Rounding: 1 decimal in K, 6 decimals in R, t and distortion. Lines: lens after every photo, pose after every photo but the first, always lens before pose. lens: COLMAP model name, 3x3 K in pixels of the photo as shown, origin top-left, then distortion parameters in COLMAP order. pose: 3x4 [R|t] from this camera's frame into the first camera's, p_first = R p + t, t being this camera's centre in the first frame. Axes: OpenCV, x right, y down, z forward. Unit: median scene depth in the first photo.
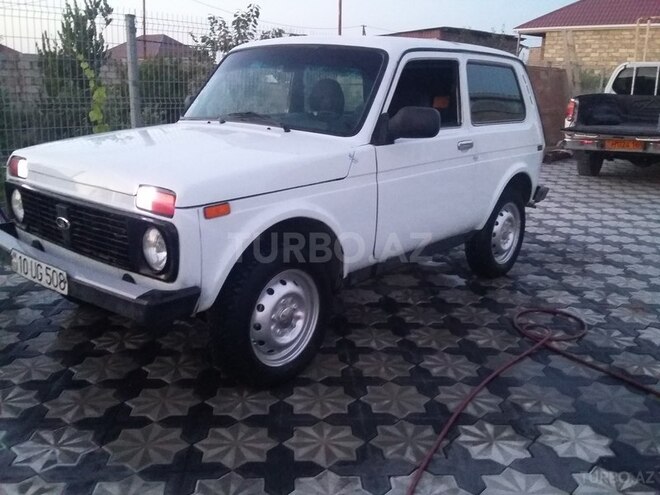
lens RADIAL K [[618.1, 0, 348.2], [0, 618.1, 239.7], [0, 0, 1]] dist [0.038252, 0.000000]
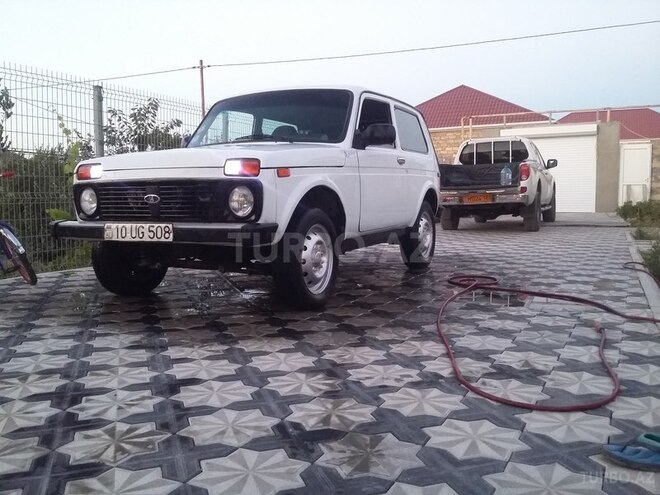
lens RADIAL K [[618.1, 0, 336.3], [0, 618.1, 246.8], [0, 0, 1]] dist [0.038252, 0.000000]
pose [[0.971131, -0.057237, 0.231580, -0.289056], [0.094716, 0.983504, -0.154108, 0.241180], [-0.218939, 0.171594, 0.960532, -0.280396]]
